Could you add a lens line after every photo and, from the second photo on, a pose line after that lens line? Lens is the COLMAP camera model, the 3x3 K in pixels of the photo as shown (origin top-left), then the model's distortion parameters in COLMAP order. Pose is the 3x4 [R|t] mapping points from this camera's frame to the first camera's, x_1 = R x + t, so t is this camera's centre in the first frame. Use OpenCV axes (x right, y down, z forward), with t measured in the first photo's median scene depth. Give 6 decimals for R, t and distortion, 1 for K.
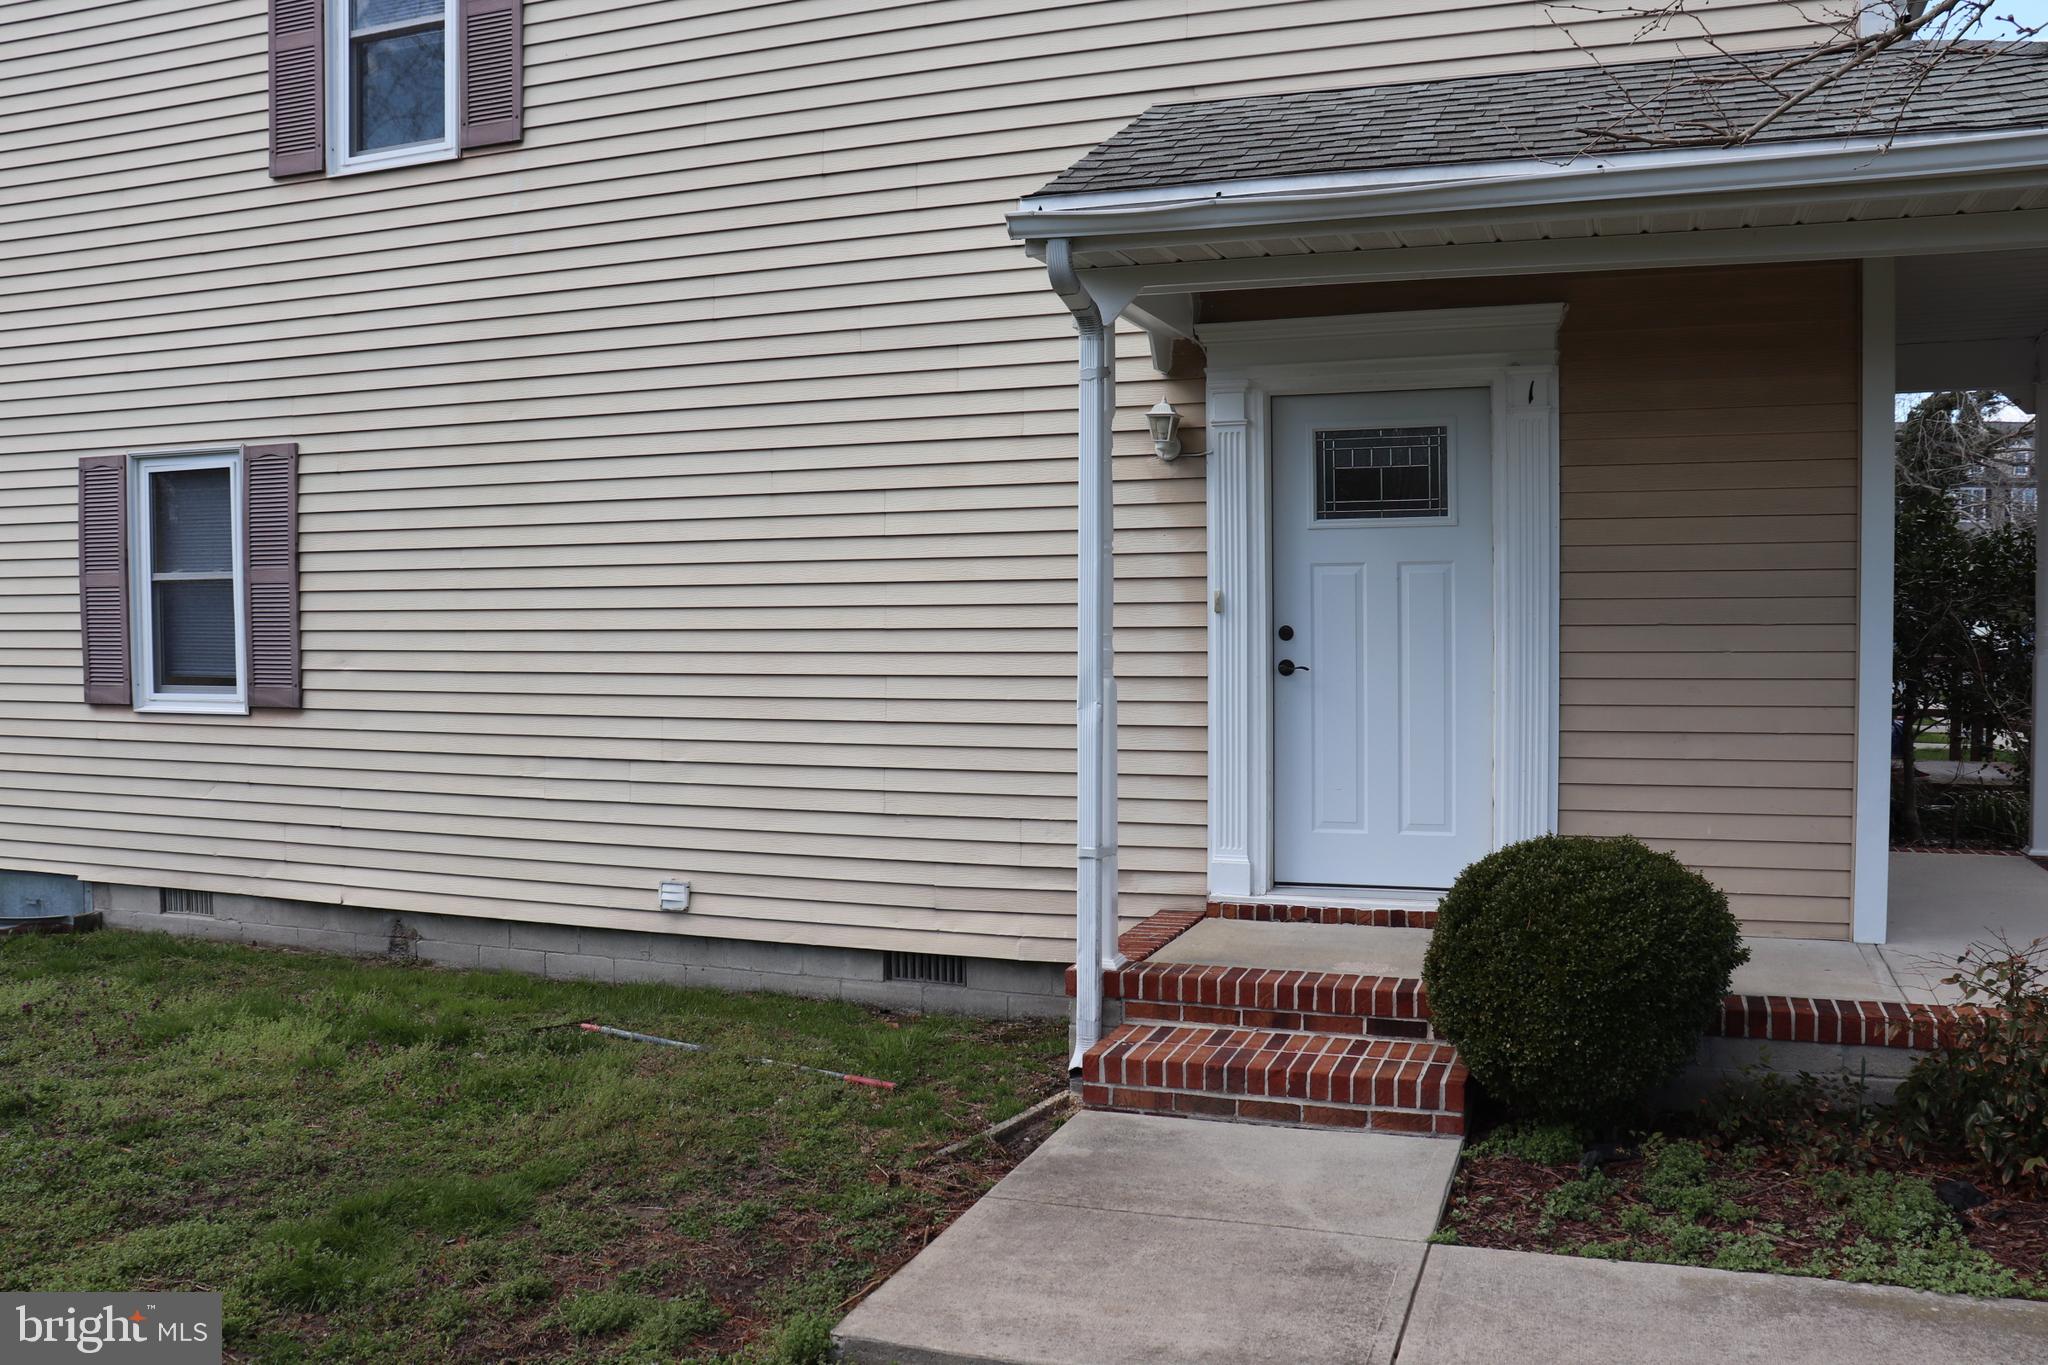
lens RADIAL K [[1708.0, 0, 1011.6], [0, 1708.0, 683.7], [0, 0, 1]] dist [-0.169740, 0.153314]
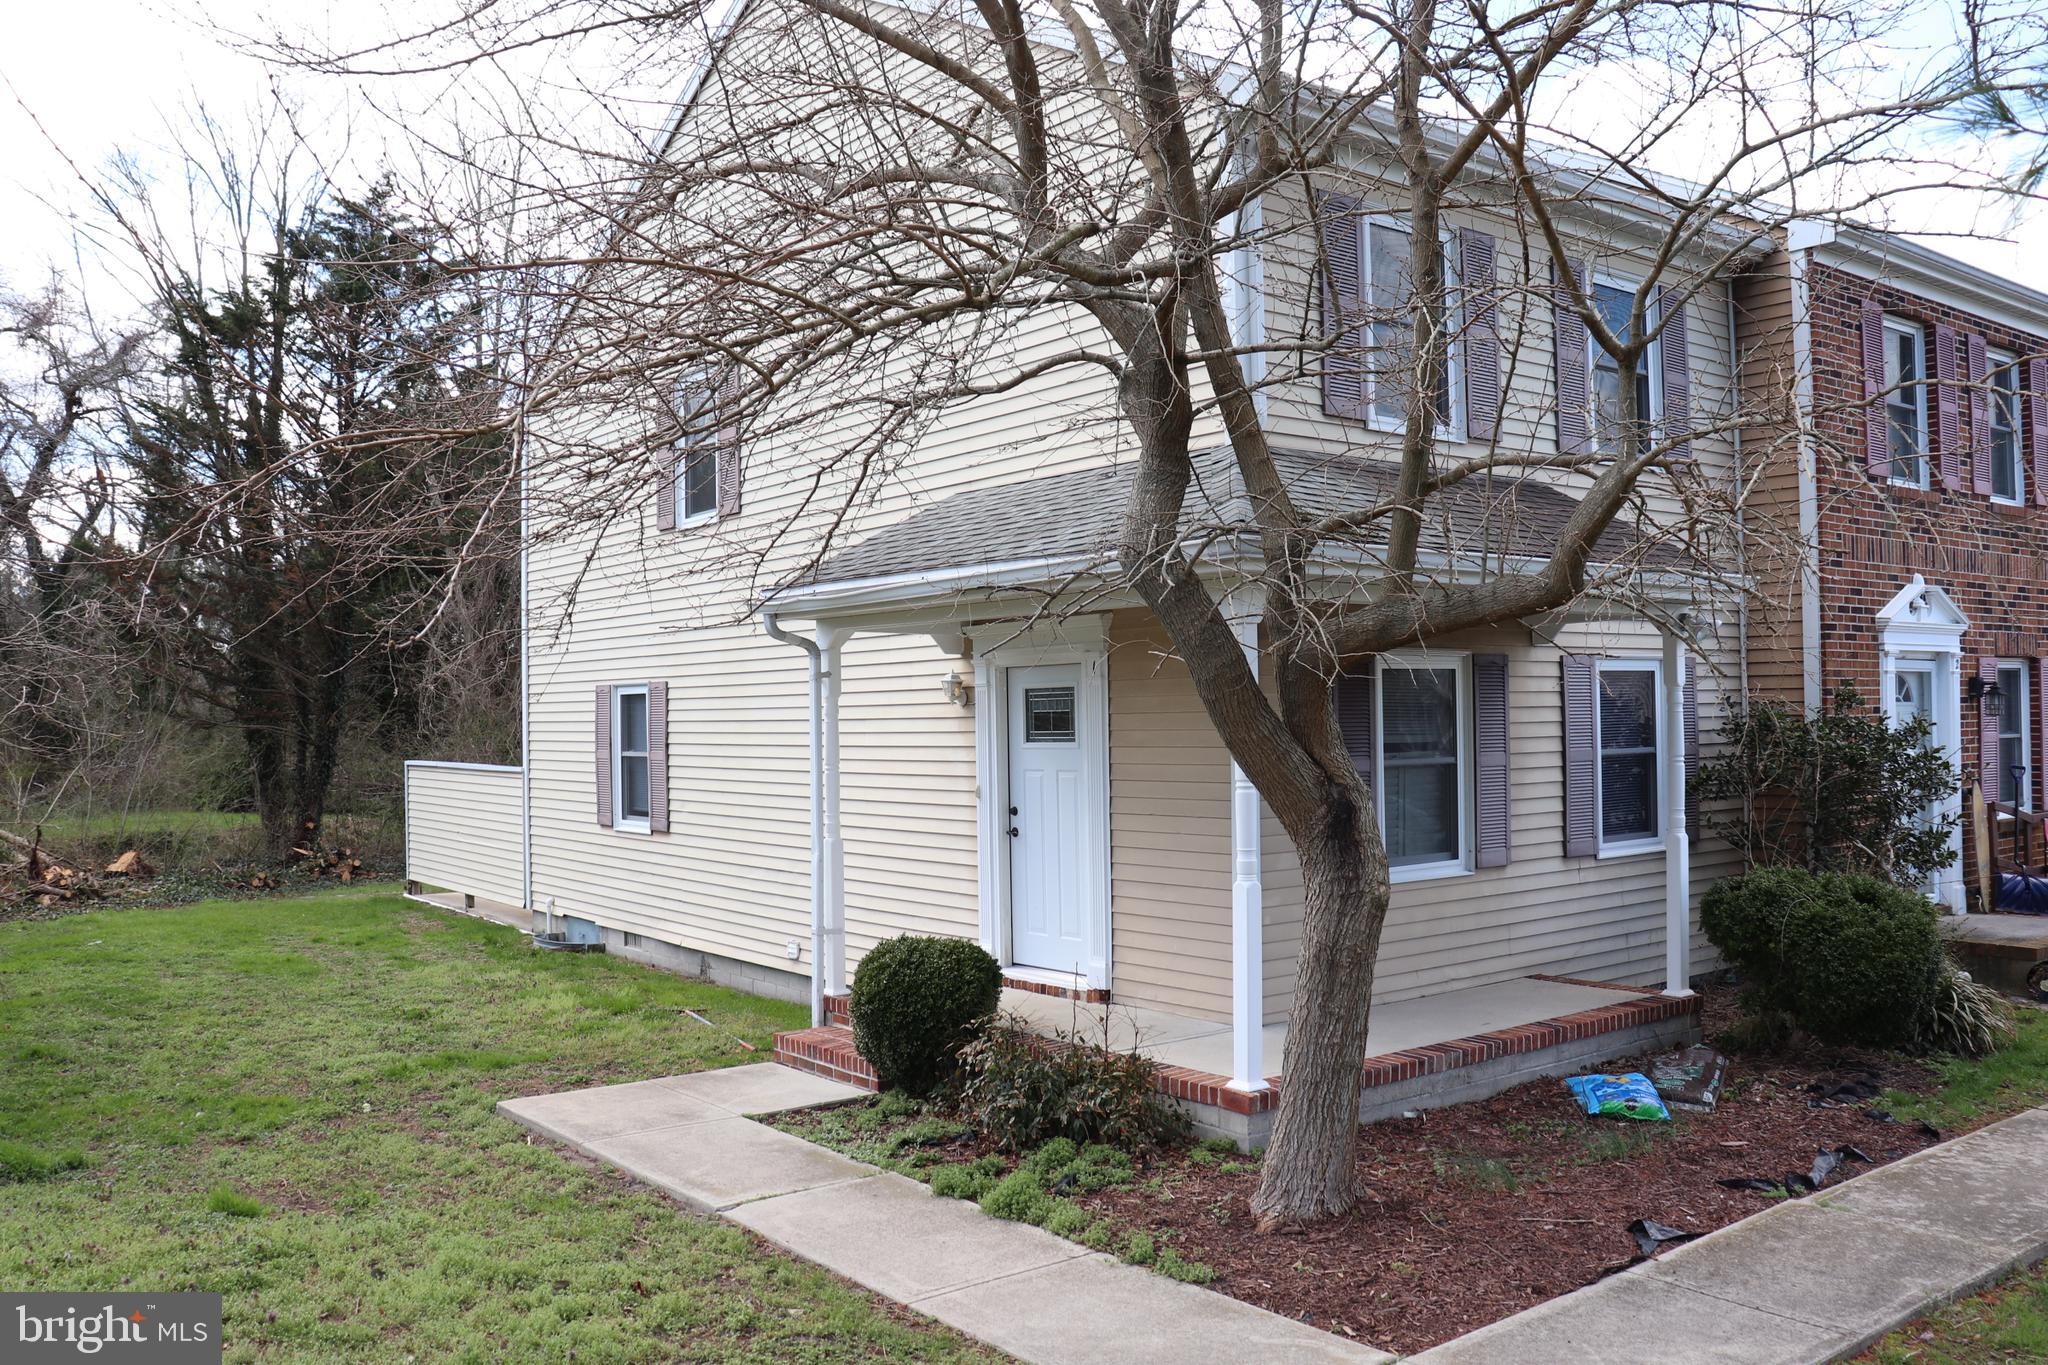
lens RADIAL K [[1708.0, 0, 1011.6], [0, 1708.0, 683.7], [0, 0, 1]] dist [-0.169740, 0.153314]
pose [[0.846913, -0.015829, -0.531496, 0.847927], [-0.014080, 0.998539, -0.052176, -0.054453], [0.531545, 0.051672, 0.845453, -0.331954]]
